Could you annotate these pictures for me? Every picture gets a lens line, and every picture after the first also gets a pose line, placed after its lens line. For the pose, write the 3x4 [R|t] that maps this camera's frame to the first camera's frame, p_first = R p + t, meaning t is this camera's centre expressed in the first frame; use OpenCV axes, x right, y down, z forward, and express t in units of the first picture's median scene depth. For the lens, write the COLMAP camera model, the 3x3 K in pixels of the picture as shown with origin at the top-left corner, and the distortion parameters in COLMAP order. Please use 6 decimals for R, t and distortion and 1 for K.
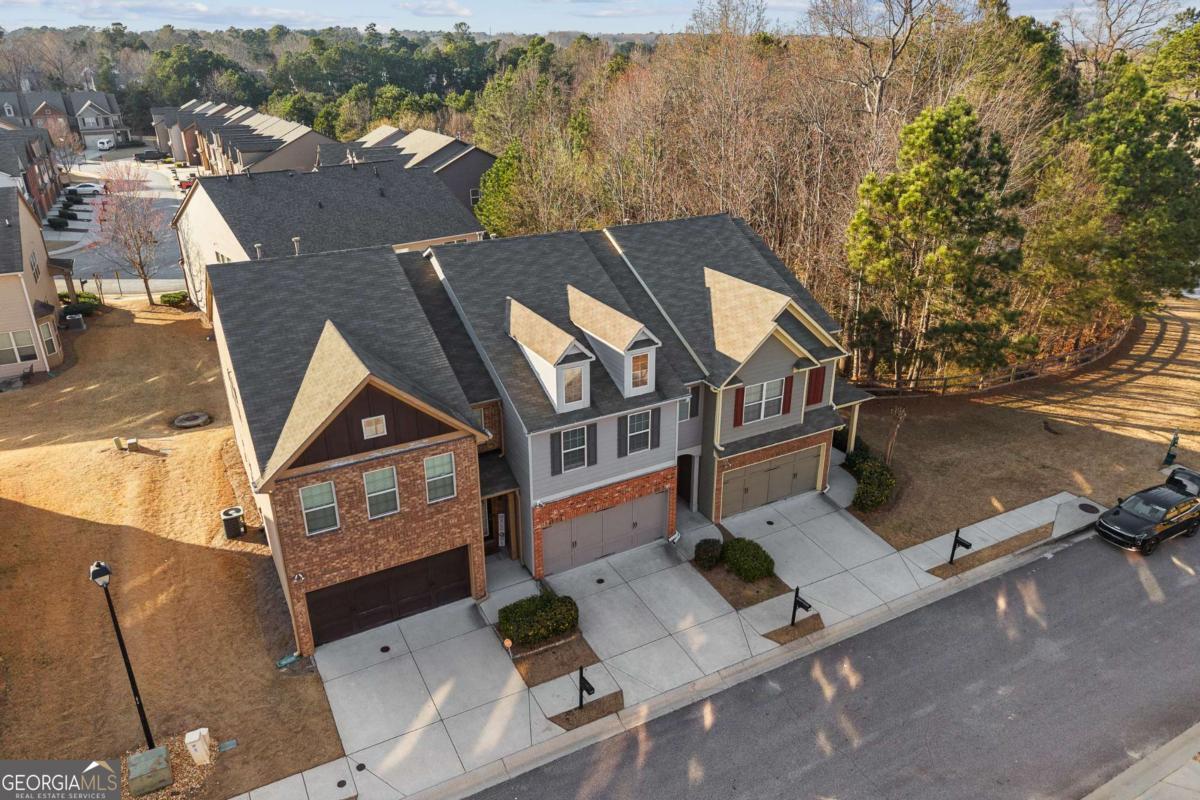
lens RADIAL K [[802.5, 0, 599.1], [0, 802.5, 388.2], [0, 0, 1]] dist [0.012327, -0.003189]
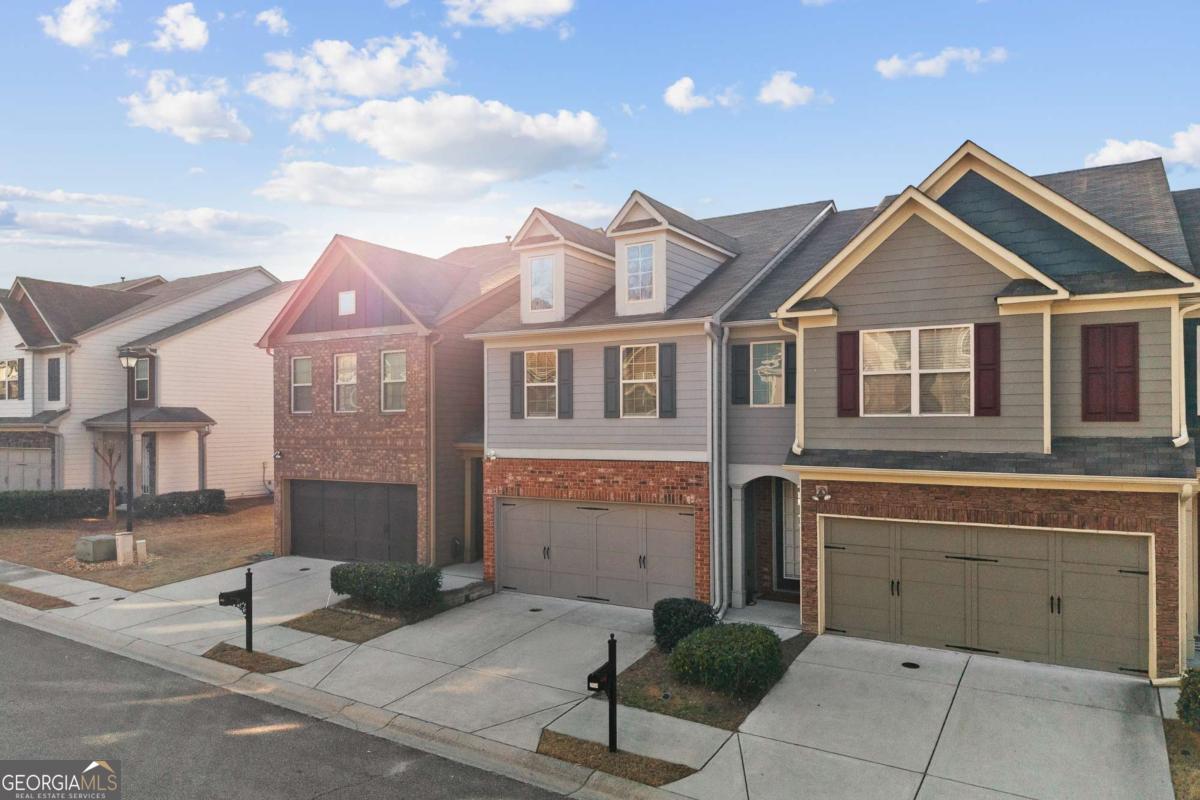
lens RADIAL K [[817.6, 0, 602.1], [0, 817.6, 417.8], [0, 0, 1]] dist [0.002171, 0.001659]
pose [[0.493288, -0.003681, -0.869858, 0.592055], [-0.340312, 0.919471, -0.196879, 0.219179], [0.800534, 0.393141, 0.452311, 0.728230]]
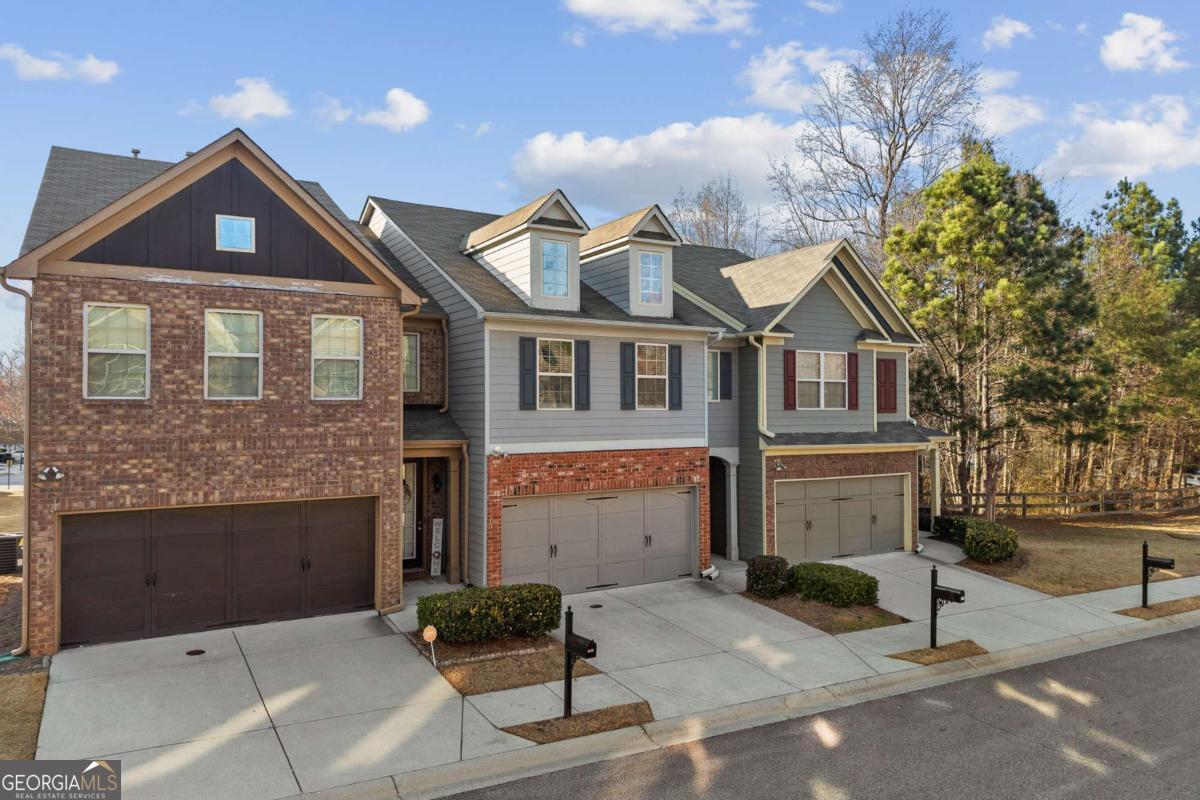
lens RADIAL K [[815.8, 0, 600.0], [0, 815.8, 400.0], [0, 0, 1]] dist [-0.001204, 0.001006]
pose [[0.999468, -0.000321, 0.032626, -0.016191], [0.013587, 0.913212, -0.407258, 0.361141], [-0.029663, 0.407484, 0.912730, 0.397444]]
